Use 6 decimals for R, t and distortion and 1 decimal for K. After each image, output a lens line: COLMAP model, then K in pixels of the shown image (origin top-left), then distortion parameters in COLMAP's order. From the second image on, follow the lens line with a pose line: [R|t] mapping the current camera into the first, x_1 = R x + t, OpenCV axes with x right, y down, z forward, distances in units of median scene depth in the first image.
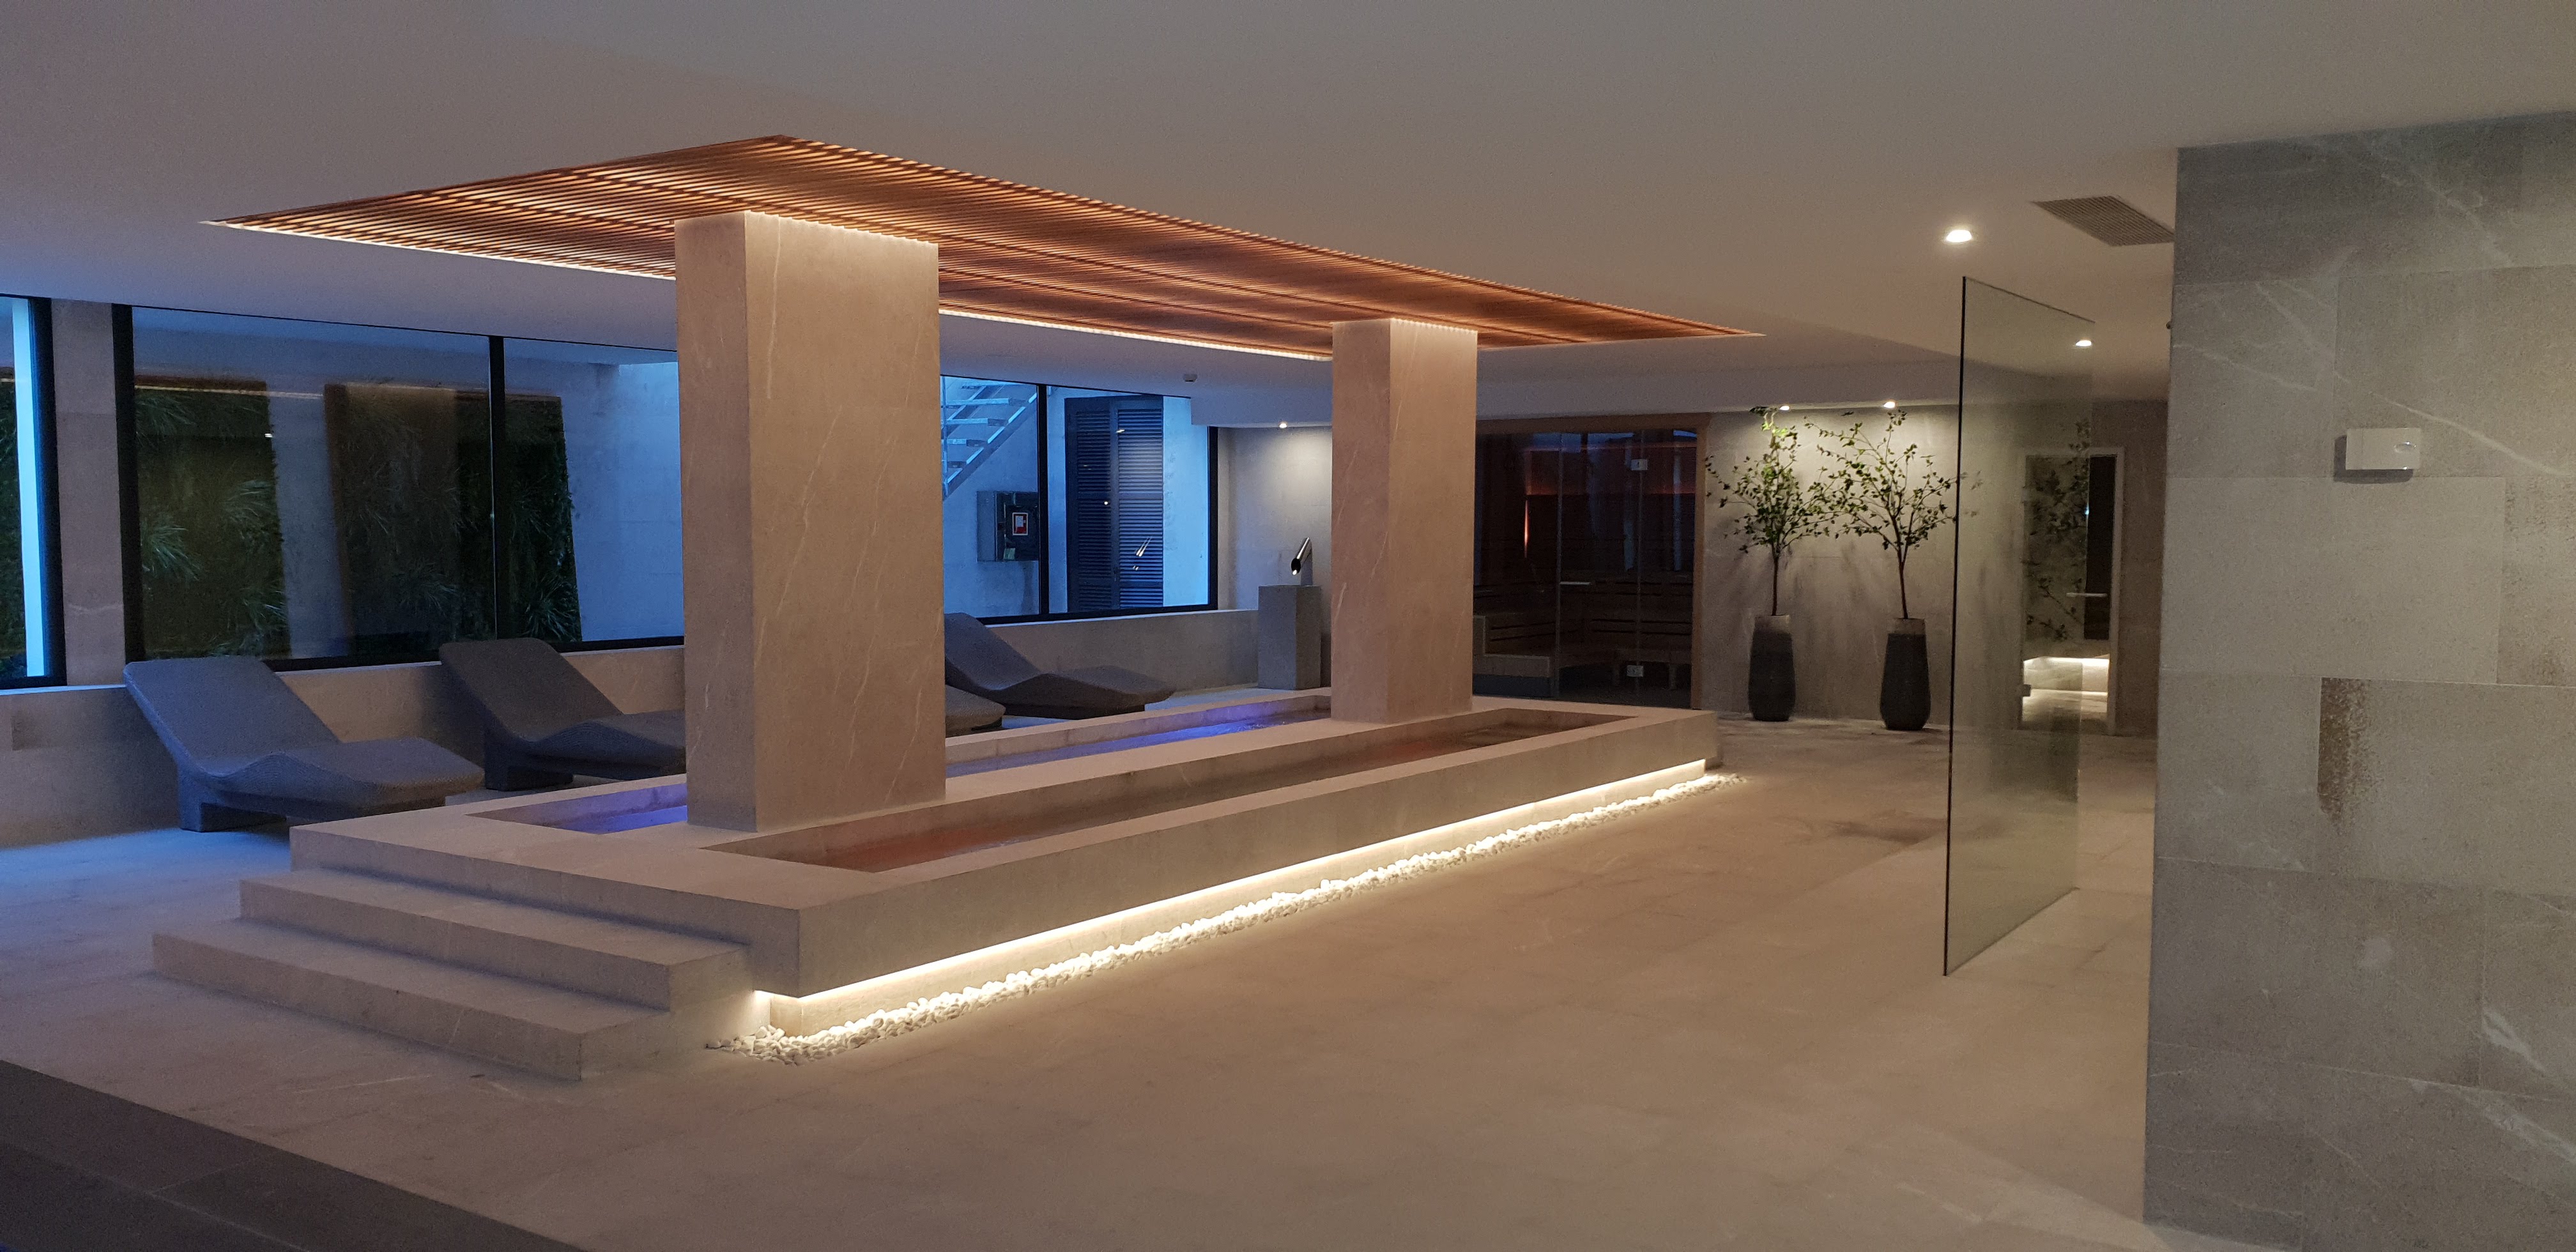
lens RADIAL K [[2015.4, 0, 1288.0], [0, 2015.4, 626.0], [0, 0, 1]] dist [0.102390, -0.002388]
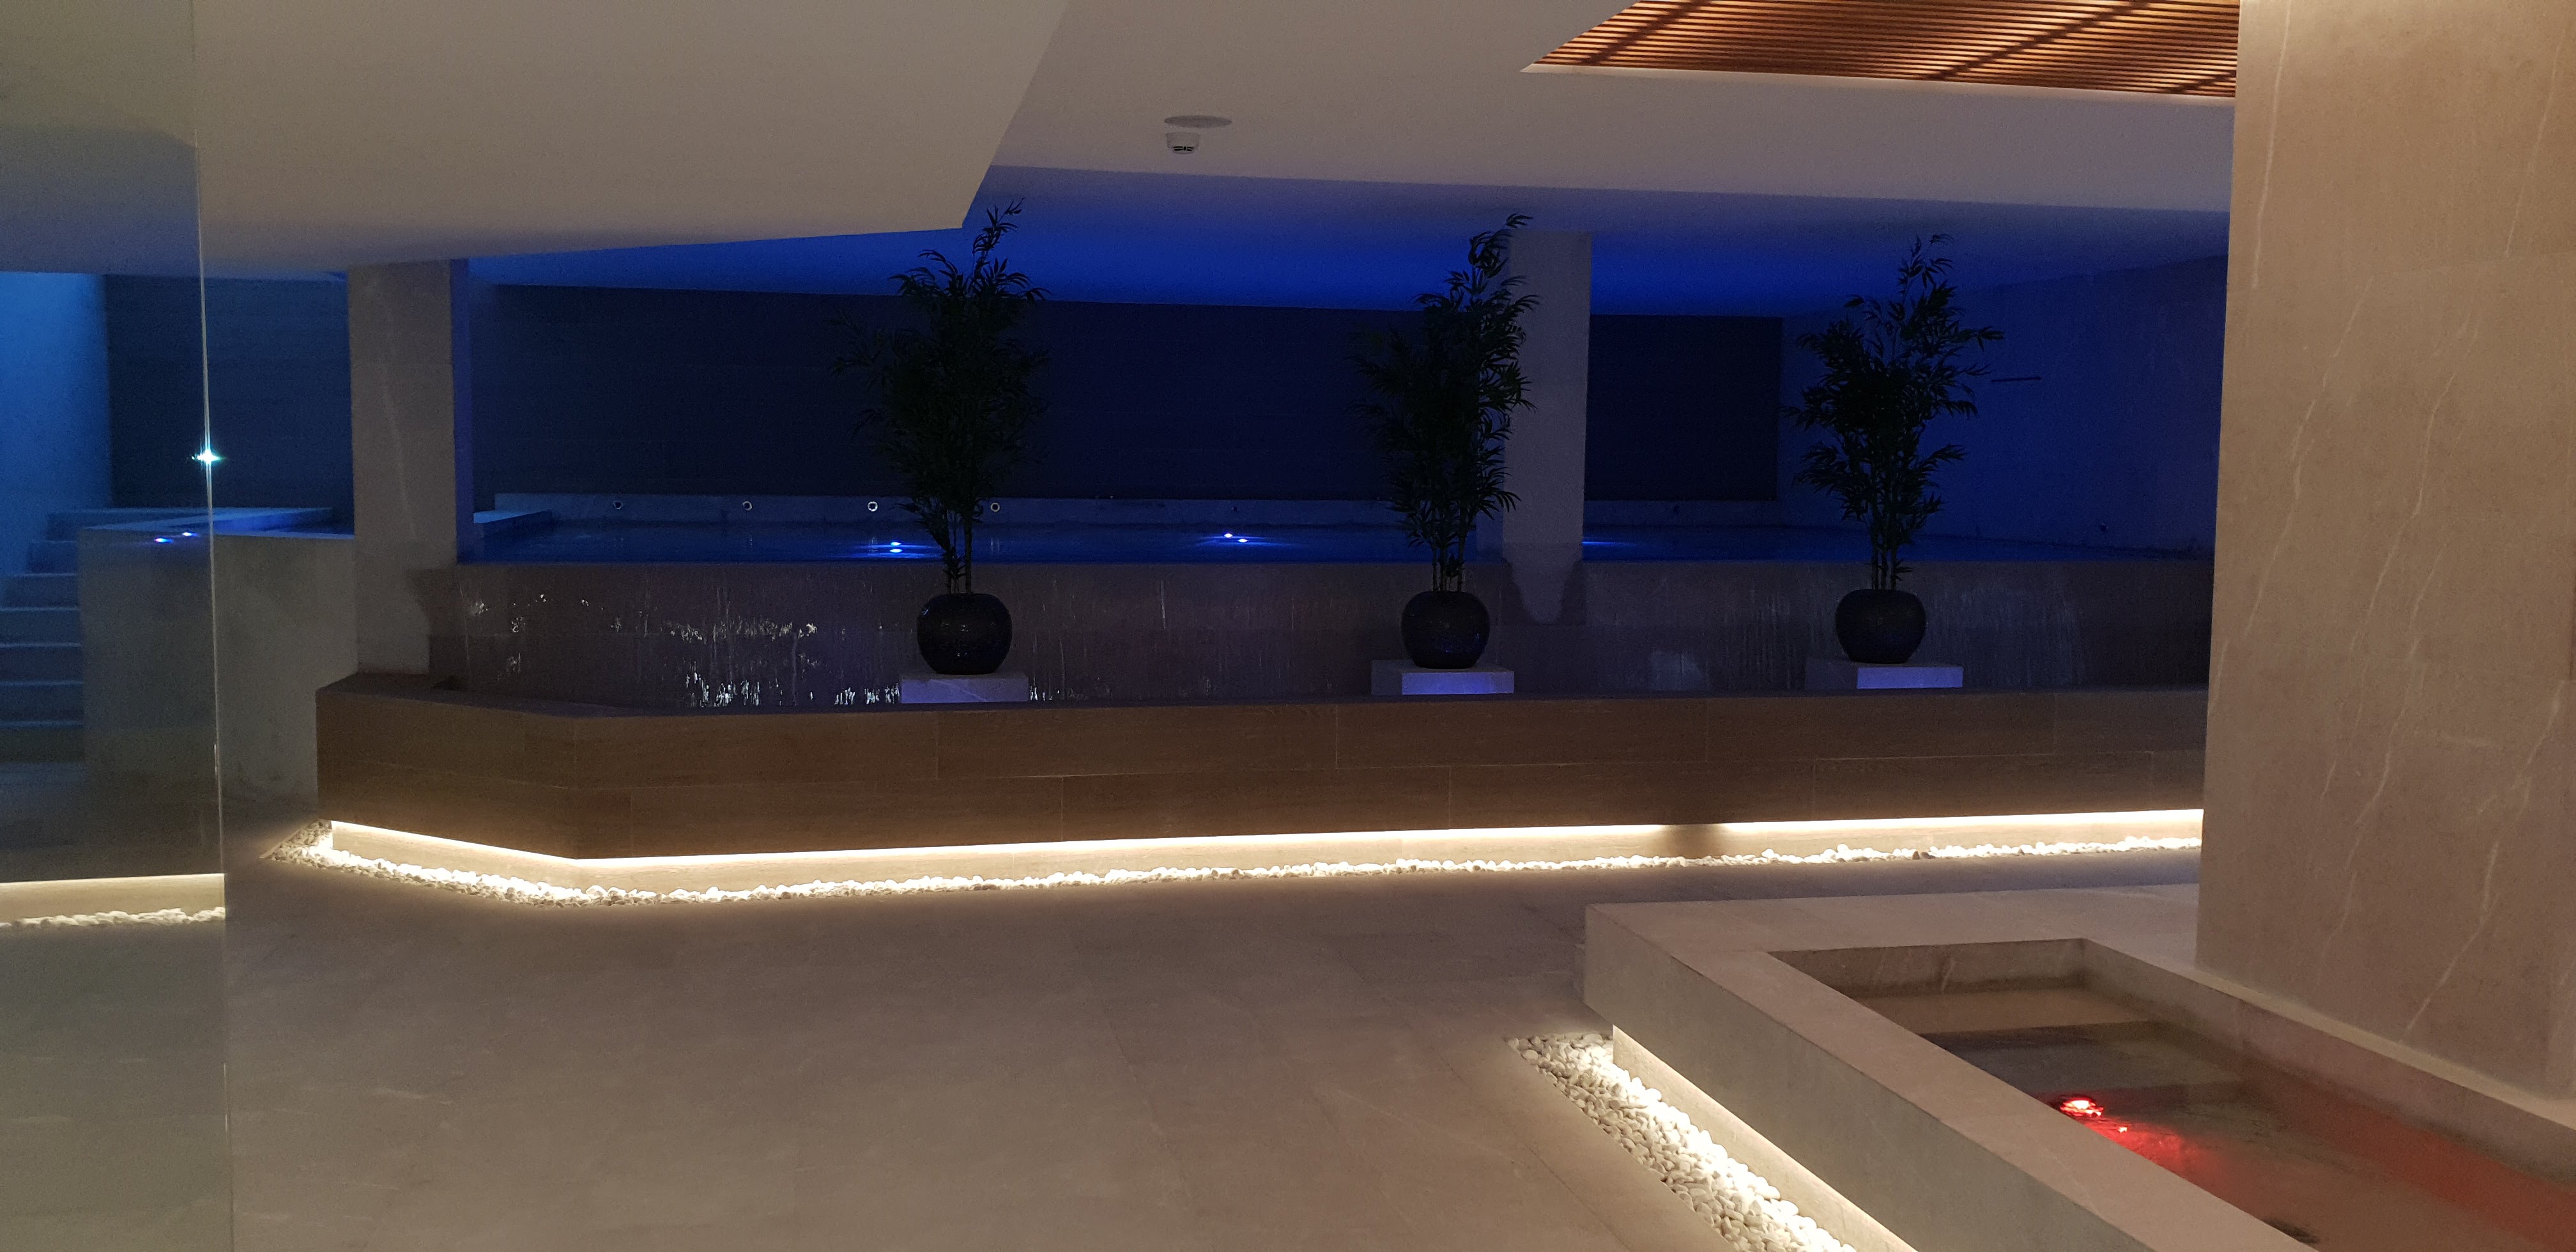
lens RADIAL K [[2015.4, 0, 1288.0], [0, 2015.4, 626.0], [0, 0, 1]] dist [0.102390, -0.002388]
pose [[-0.679189, 0.047378, -0.732433, 0.406541], [-0.062076, 0.990631, 0.121643, -0.067603], [0.731334, 0.128085, -0.669884, 1.205949]]
